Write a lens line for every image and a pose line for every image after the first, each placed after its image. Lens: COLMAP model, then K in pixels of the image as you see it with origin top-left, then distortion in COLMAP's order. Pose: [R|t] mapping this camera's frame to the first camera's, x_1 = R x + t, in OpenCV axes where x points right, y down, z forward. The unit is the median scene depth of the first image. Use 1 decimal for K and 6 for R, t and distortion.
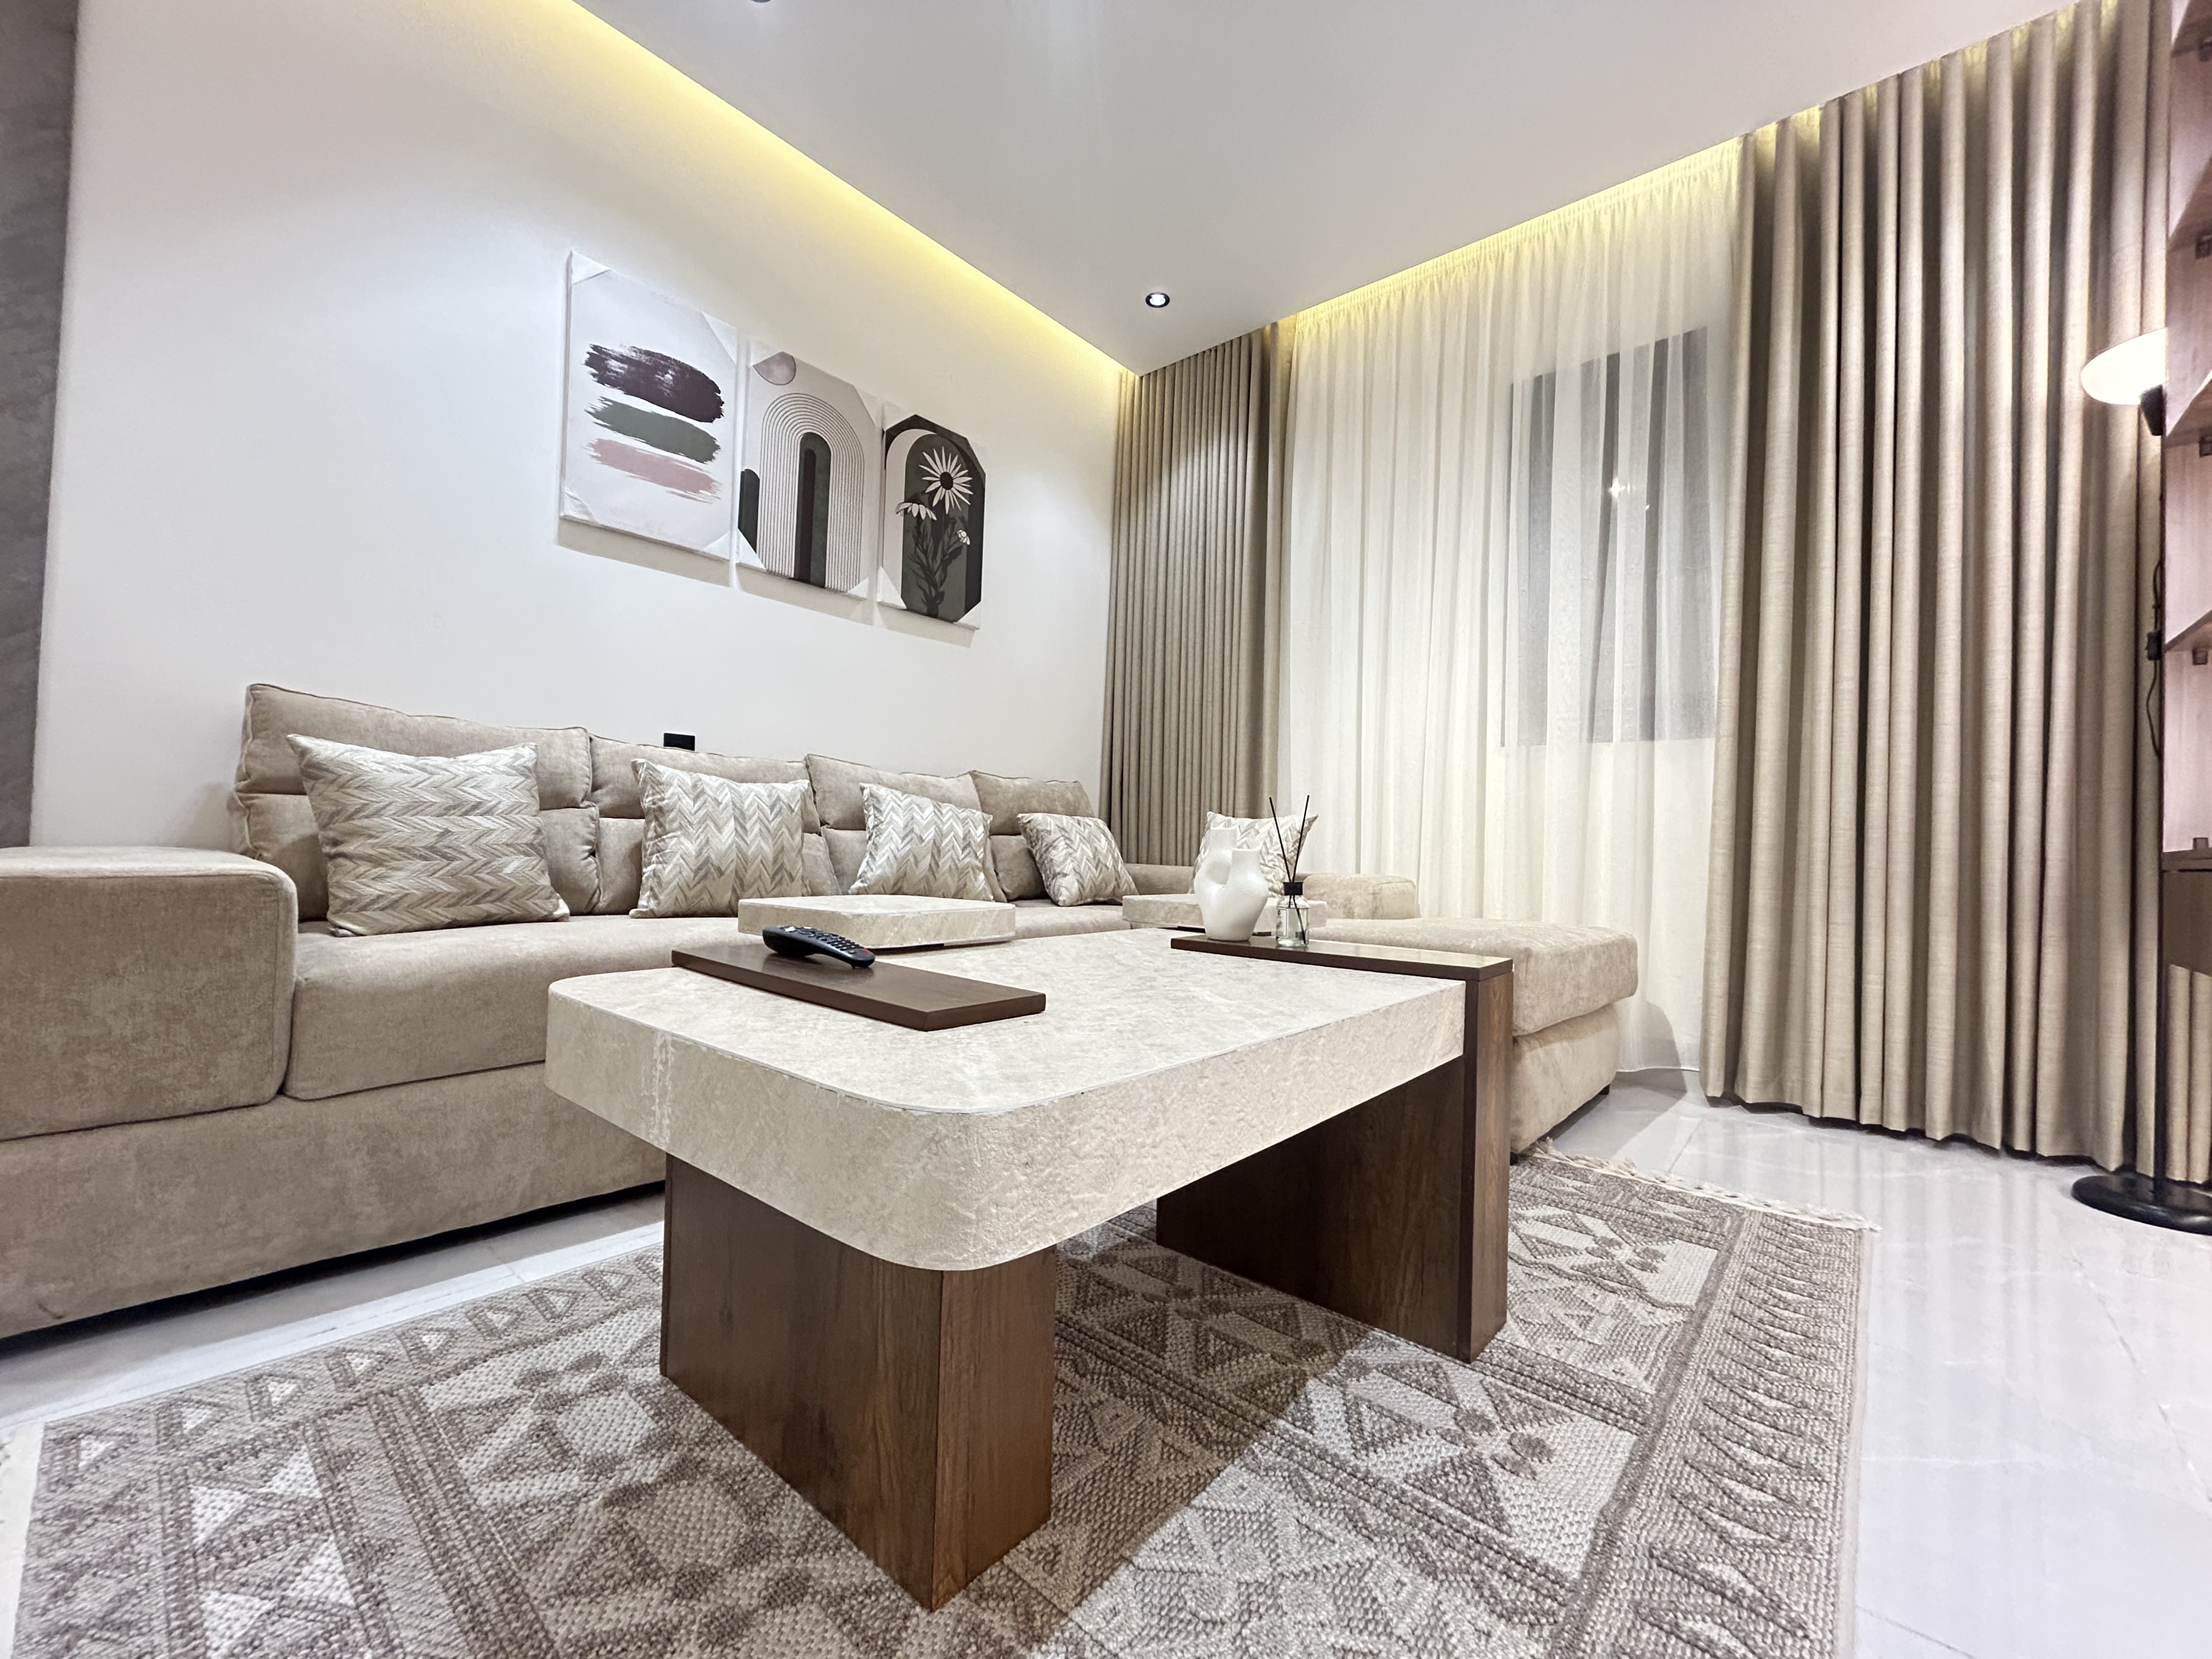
lens RADIAL K [[901.5, 0, 1106.0], [0, 901.5, 829.5], [0, 0, 1]] dist [-0.000902, -0.000130]
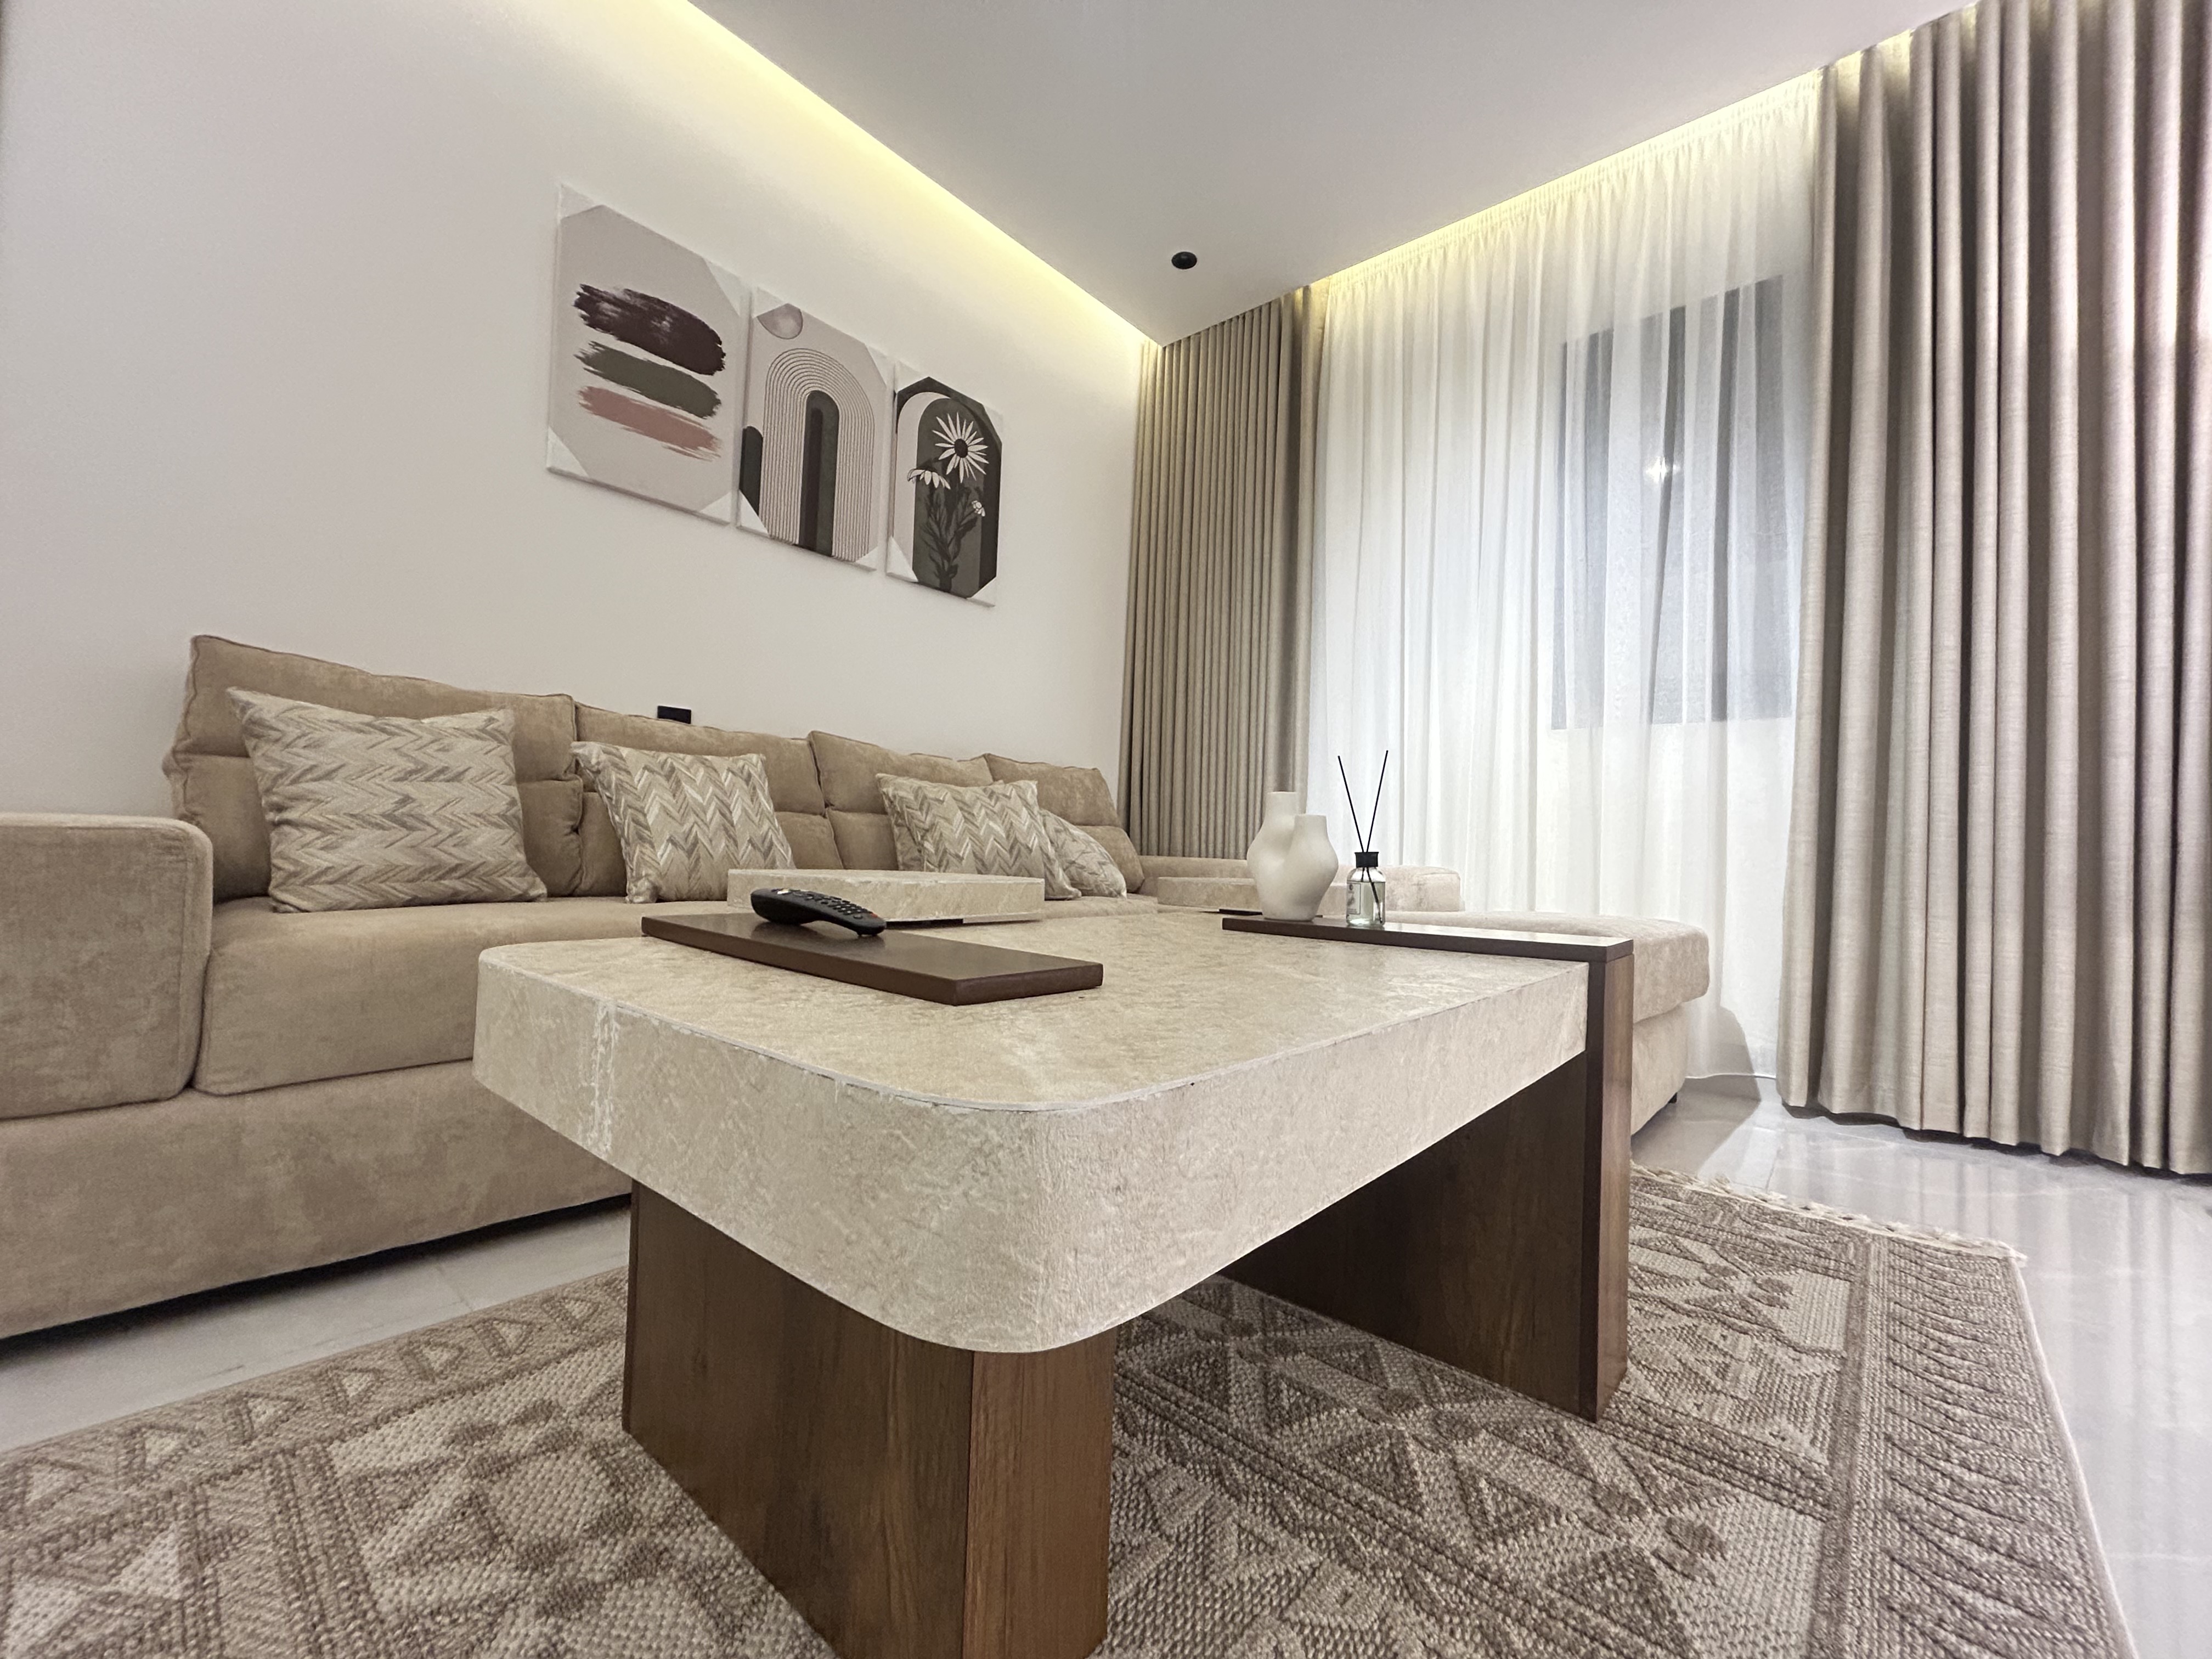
lens RADIAL K [[901.7, 0, 1106.0], [0, 901.7, 829.5], [0, 0, 1]] dist [0.006600, -0.003541]
pose [[0.999959, 0.005339, -0.007349, -0.041157], [-0.005383, 0.999968, -0.005890, 0.048320], [0.007318, 0.005929, 0.999956, 0.145880]]
